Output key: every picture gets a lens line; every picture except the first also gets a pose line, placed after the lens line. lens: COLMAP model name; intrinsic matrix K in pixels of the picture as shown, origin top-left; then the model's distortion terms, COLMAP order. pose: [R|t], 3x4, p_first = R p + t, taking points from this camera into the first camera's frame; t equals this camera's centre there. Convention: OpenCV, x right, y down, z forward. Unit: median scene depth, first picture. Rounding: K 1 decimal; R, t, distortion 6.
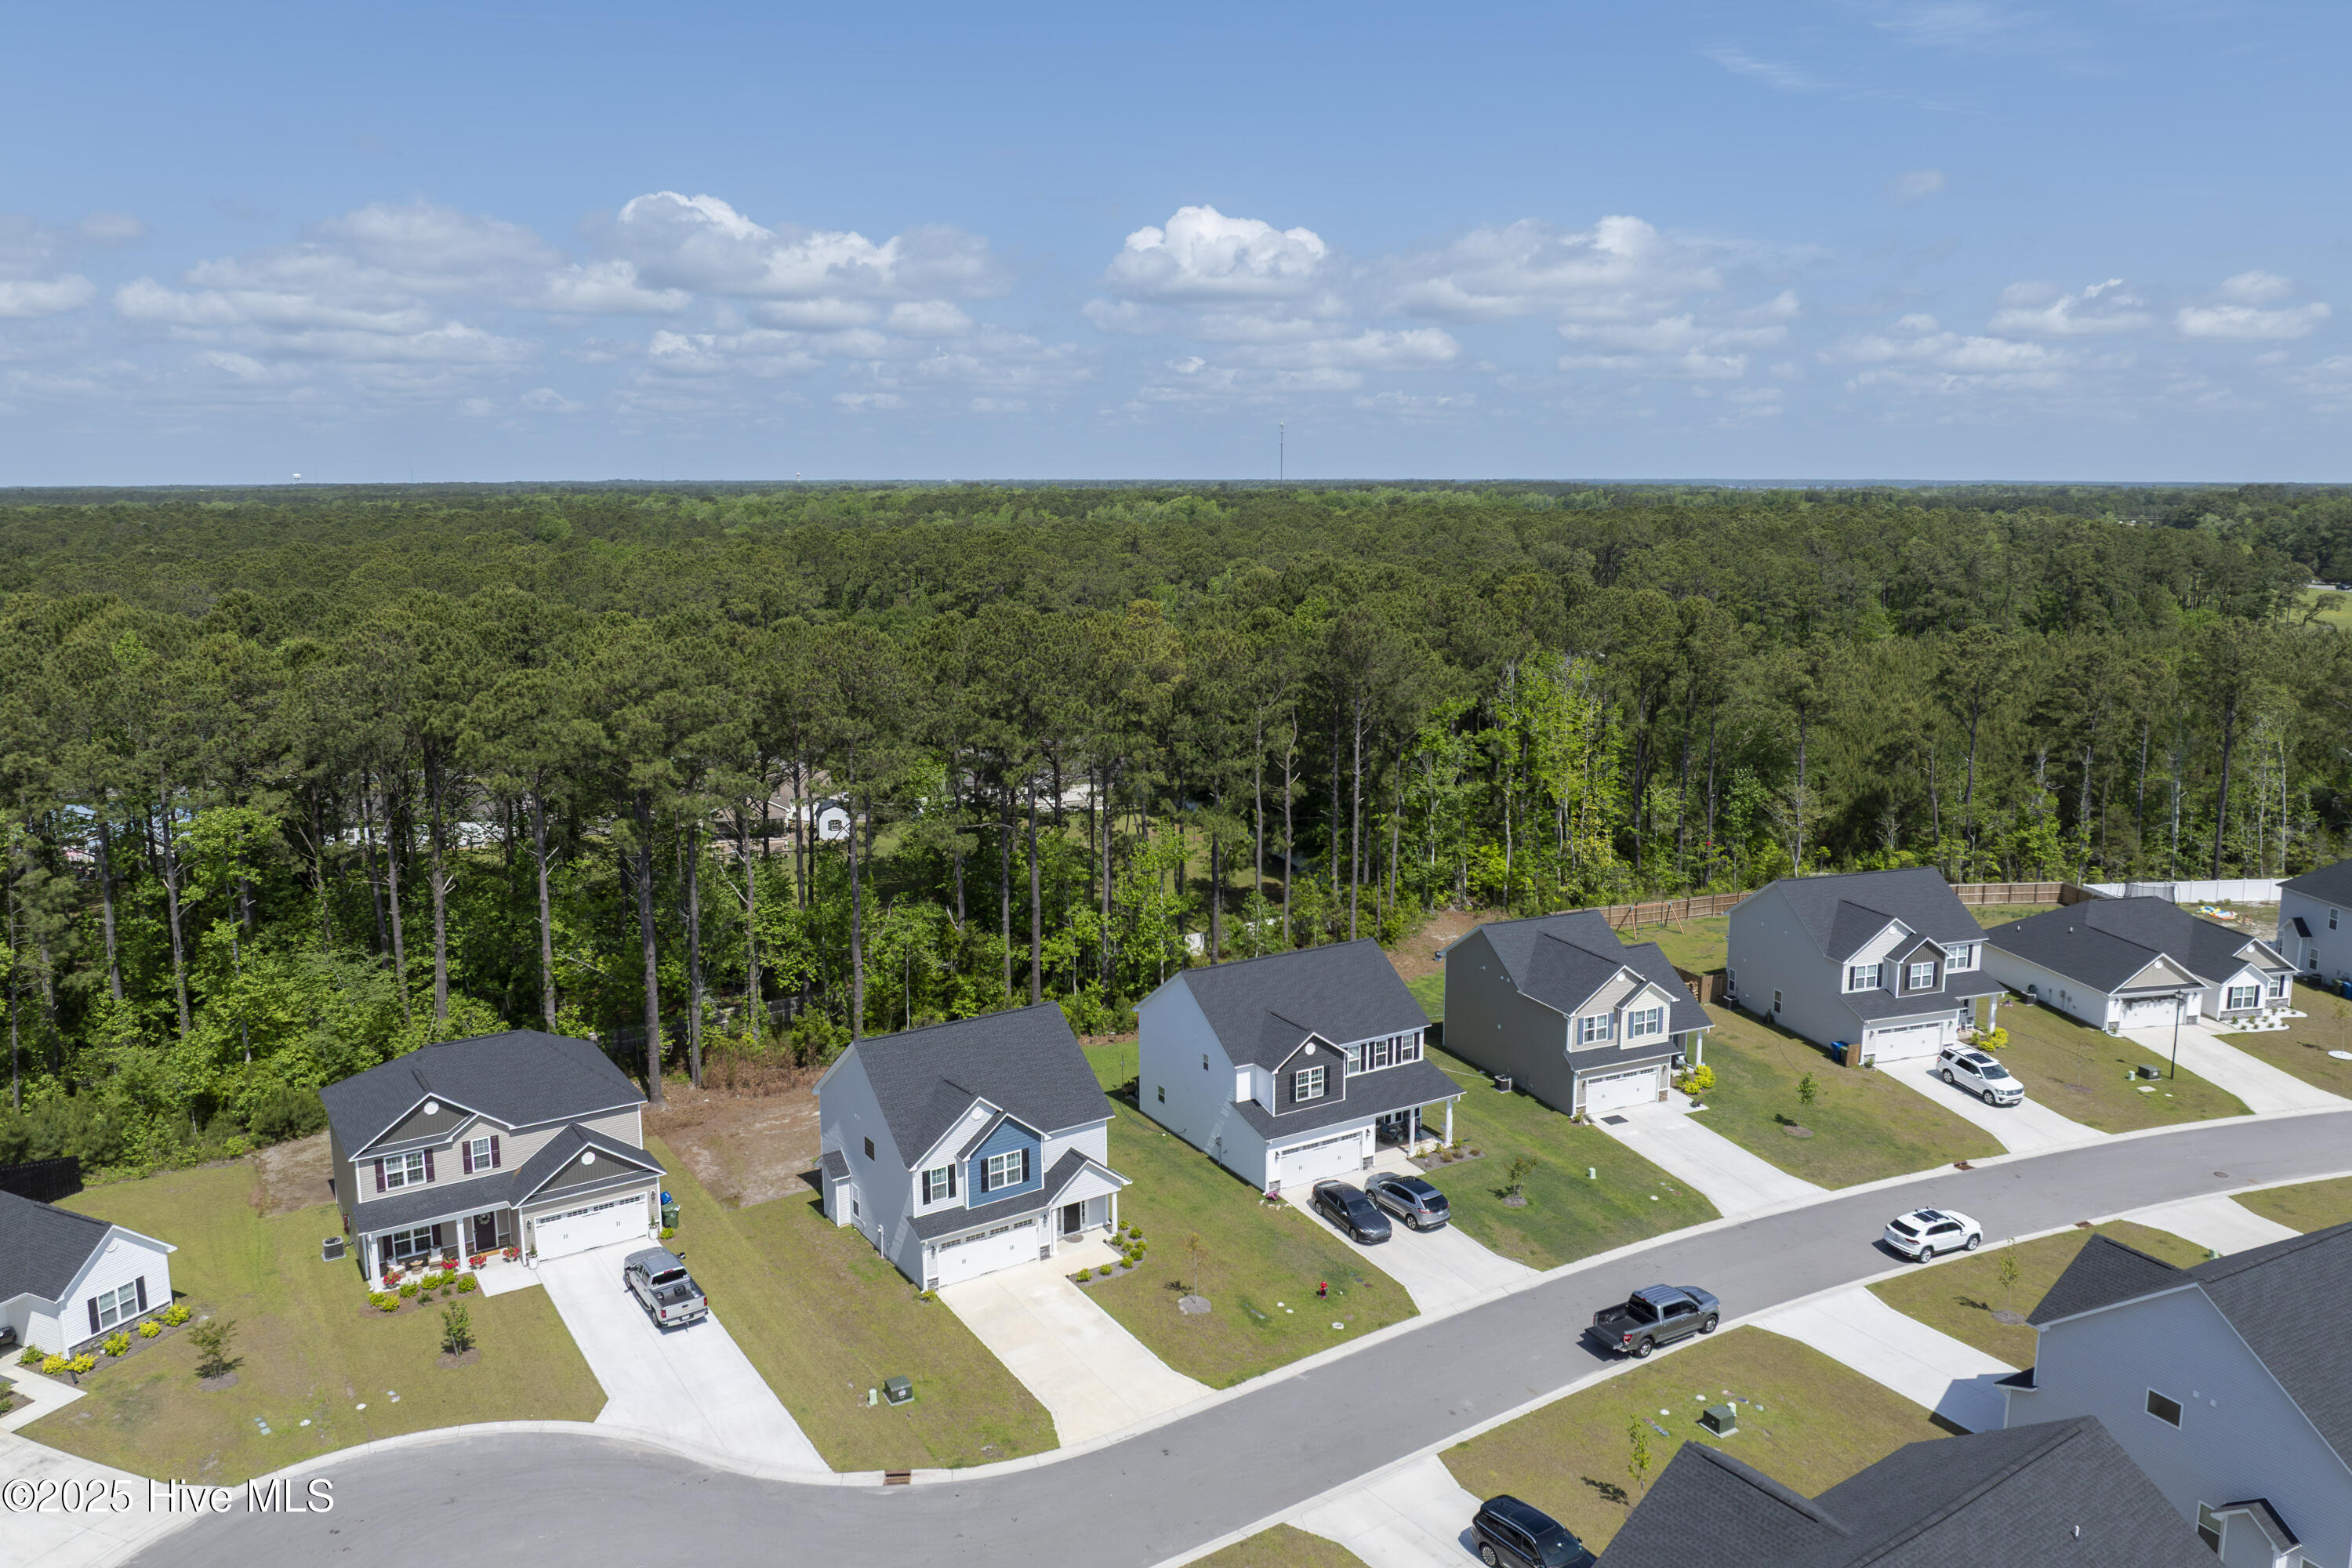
lens RADIAL K [[1666.0, 0, 1183.5], [0, 1666.0, 744.3], [0, 0, 1]] dist [-0.029779, -0.009013]
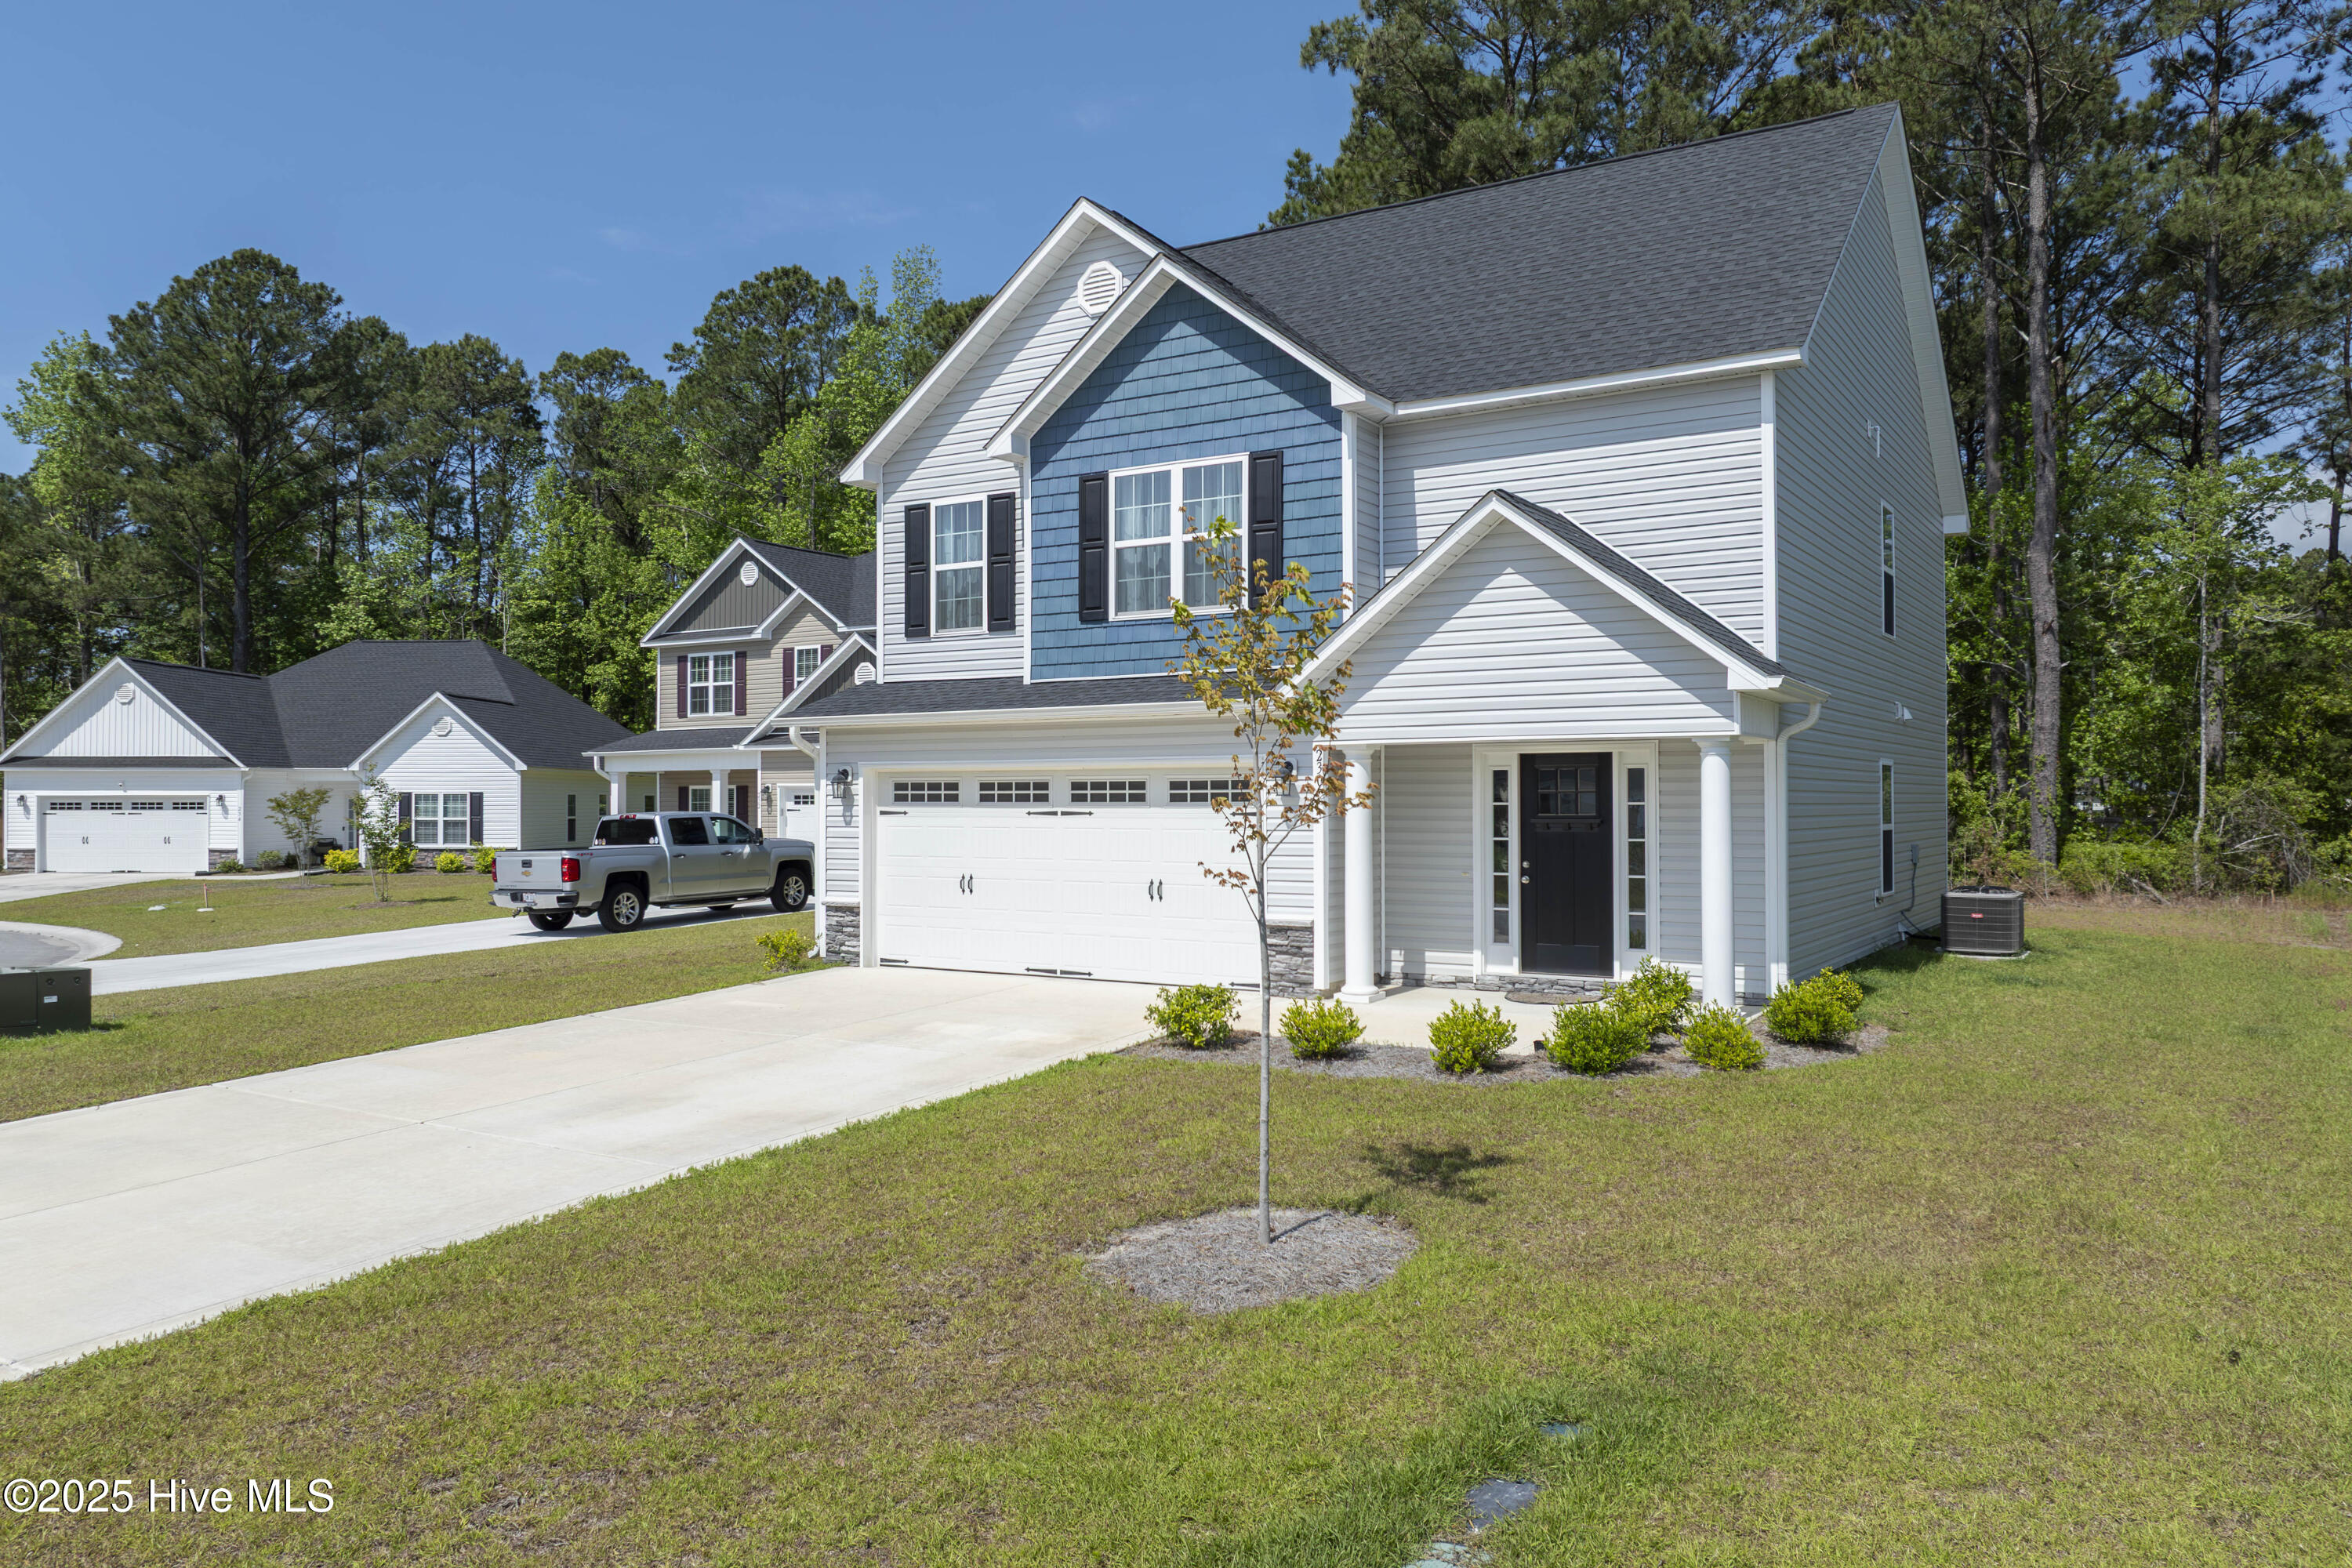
lens RADIAL K [[1666.0, 0, 1183.4], [0, 1666.0, 771.6], [0, 0, 1]] dist [-0.029779, -0.009013]
pose [[0.399472, -0.018434, -0.916560, 0.100589], [-0.142540, 0.986390, -0.081962, 0.305903], [0.905596, 0.163388, 0.391407, 0.917130]]
